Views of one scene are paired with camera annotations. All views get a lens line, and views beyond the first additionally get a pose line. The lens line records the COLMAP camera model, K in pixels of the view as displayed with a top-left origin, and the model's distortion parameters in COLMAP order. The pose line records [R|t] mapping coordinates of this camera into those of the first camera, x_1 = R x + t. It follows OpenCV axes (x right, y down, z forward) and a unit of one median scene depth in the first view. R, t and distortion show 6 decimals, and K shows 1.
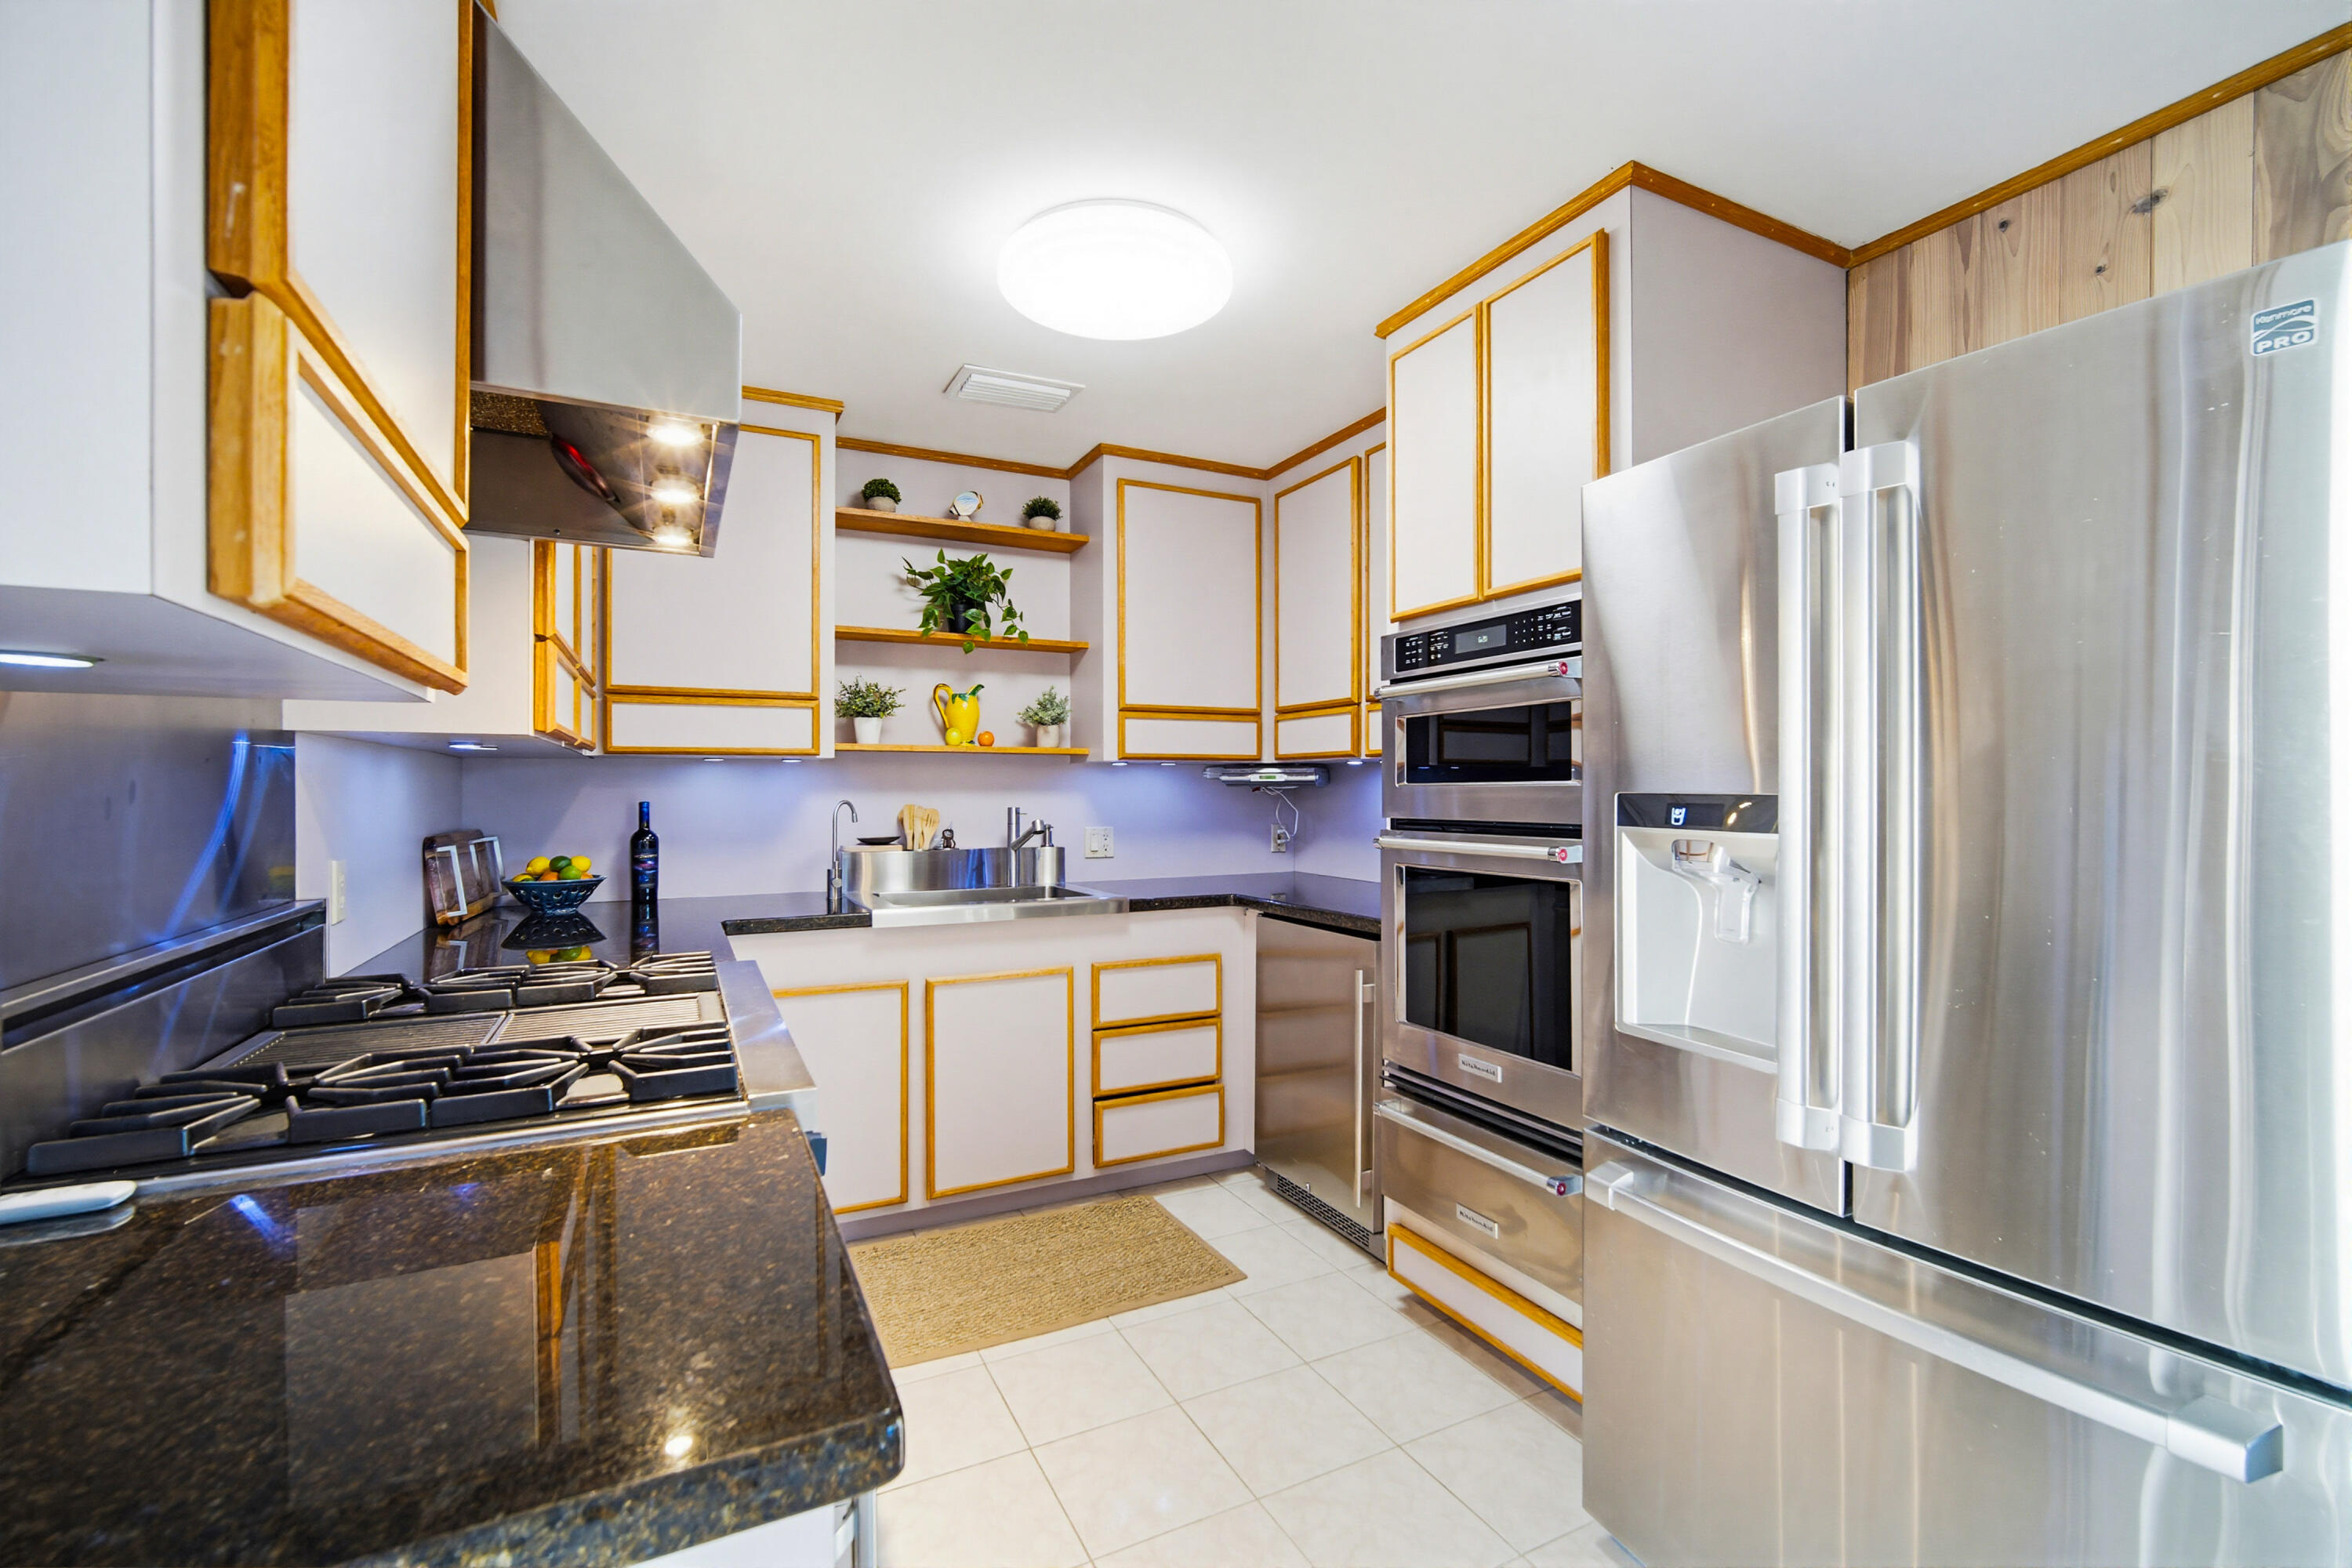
lens RADIAL K [[1019.4, 0, 1176.0], [0, 1019.4, 784.0], [0, 0, 1]] dist [-0.003095, 0.000168]
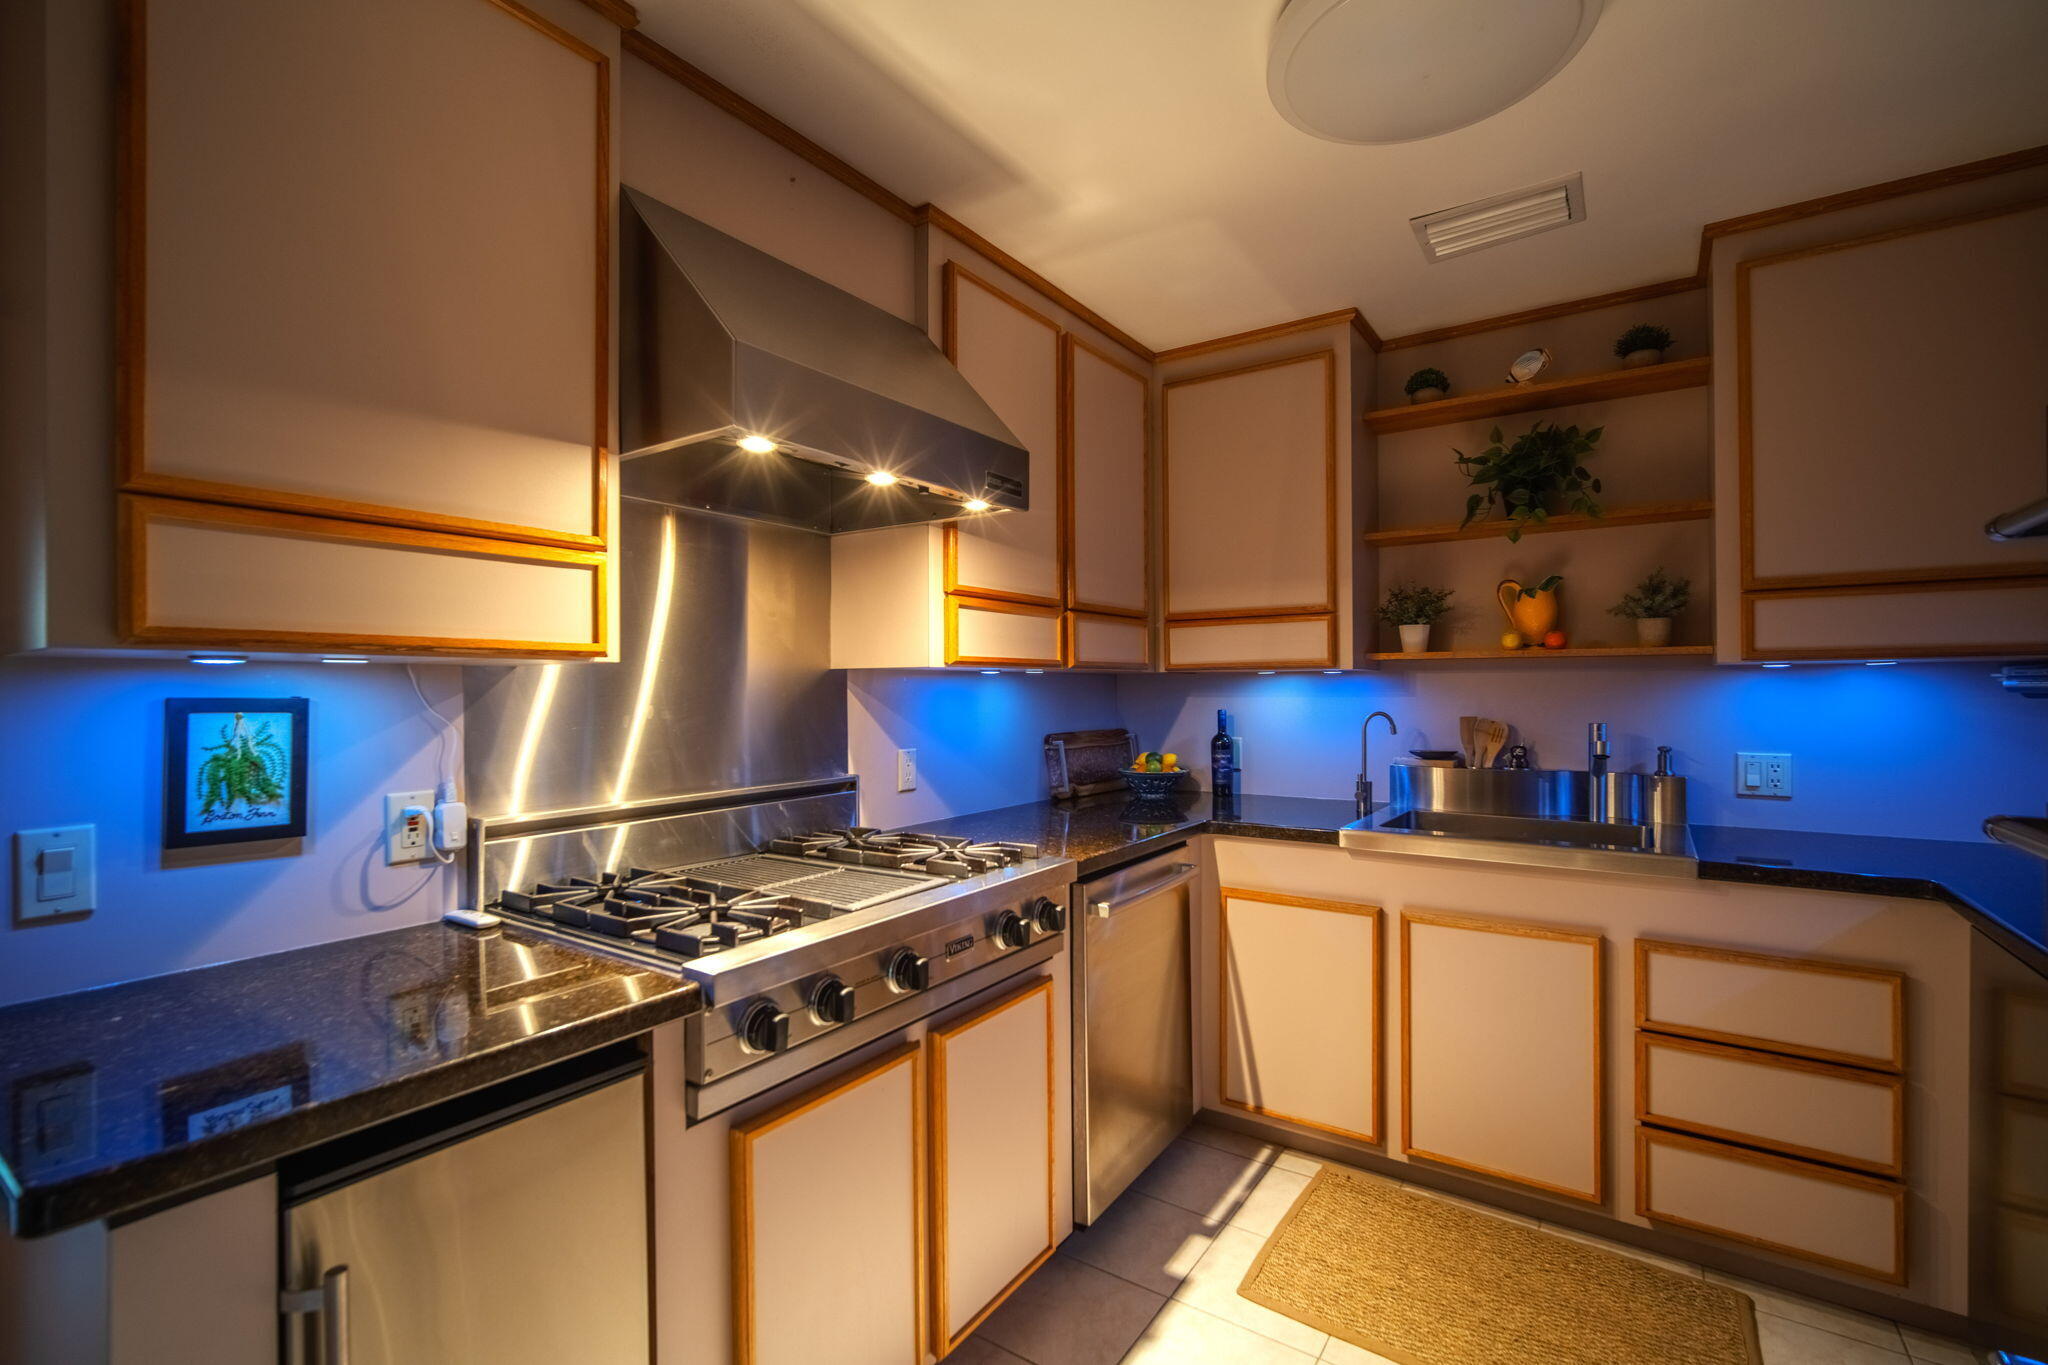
lens RADIAL K [[926.4, 0, 1061.0], [0, 926.4, 678.1], [0, 0, 1]] dist [-0.000595, 0.000339]
pose [[0.505924, -0.010925, -0.862509, 0.272593], [0.007460, 0.999938, -0.008290, -0.009813], [0.862546, -0.002240, 0.505974, 0.278853]]
